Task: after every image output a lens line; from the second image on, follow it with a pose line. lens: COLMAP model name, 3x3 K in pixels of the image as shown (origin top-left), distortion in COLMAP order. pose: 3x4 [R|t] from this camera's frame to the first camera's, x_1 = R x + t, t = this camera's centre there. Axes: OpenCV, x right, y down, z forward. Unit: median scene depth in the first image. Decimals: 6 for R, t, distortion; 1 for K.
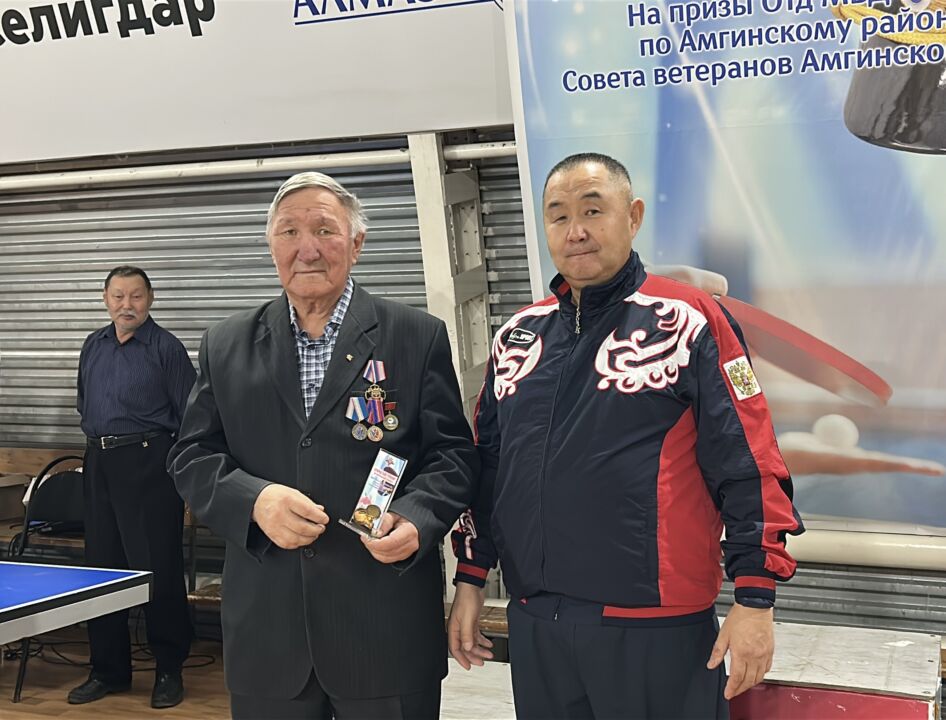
lens RADIAL K [[1194.9, 0, 473.0], [0, 1194.9, 360.0], [0, 0, 1]] dist [0.141633, -0.366905]
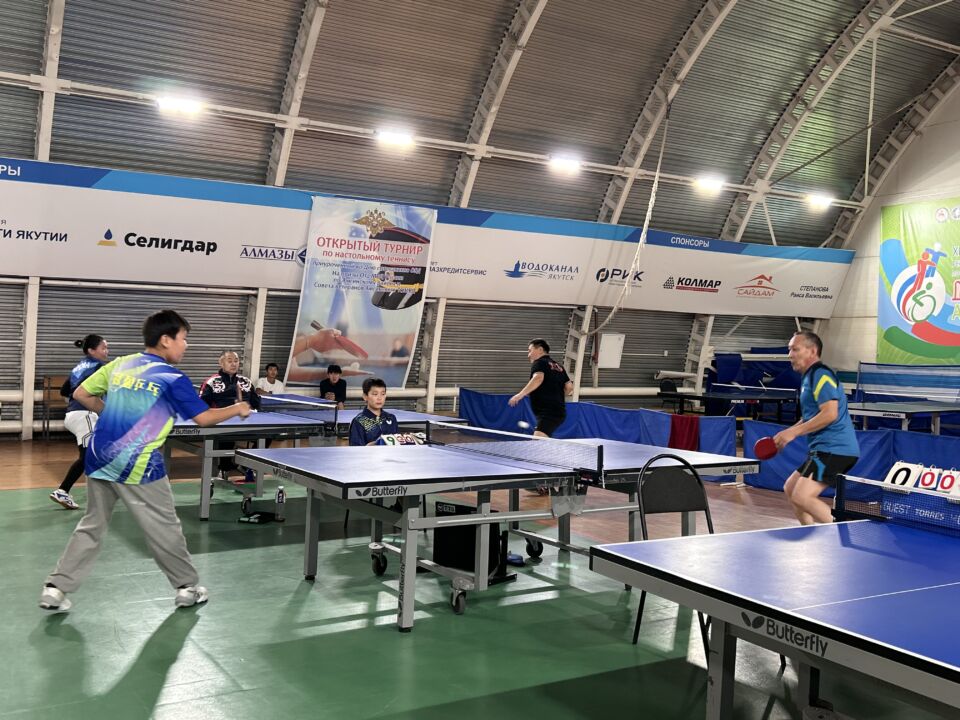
lens RADIAL K [[983.6, 0, 480.0], [0, 983.6, 360.0], [0, 0, 1]] dist [0.245887, -0.415292]
pose [[0.589144, -0.009100, 0.807977, -2.488379], [-0.026884, 0.999162, 0.030857, -0.091603], [-0.807581, -0.039901, 0.588406, -1.586754]]
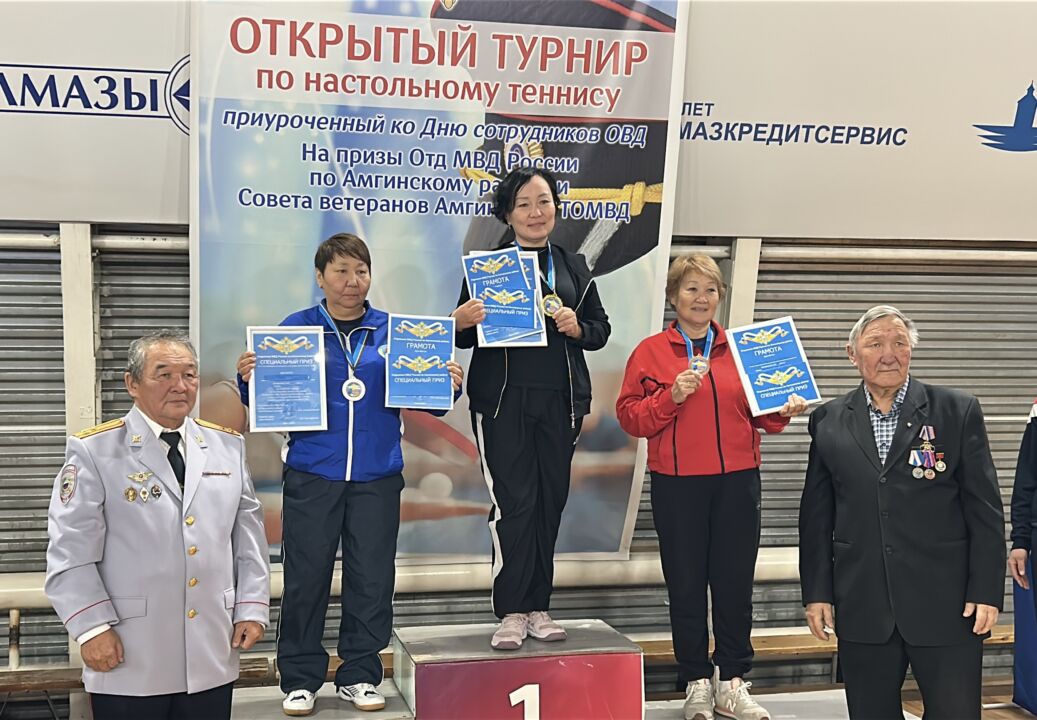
lens RADIAL K [[1250.8, 0, 478.3], [0, 1250.8, 361.2], [0, 0, 1]] dist [0.187450, -0.567749]
pose [[0.835289, 0.015660, 0.549588, -0.420097], [0.008034, 0.999140, -0.040680, -0.019902], [-0.549753, 0.038395, 0.834445, -0.154432]]
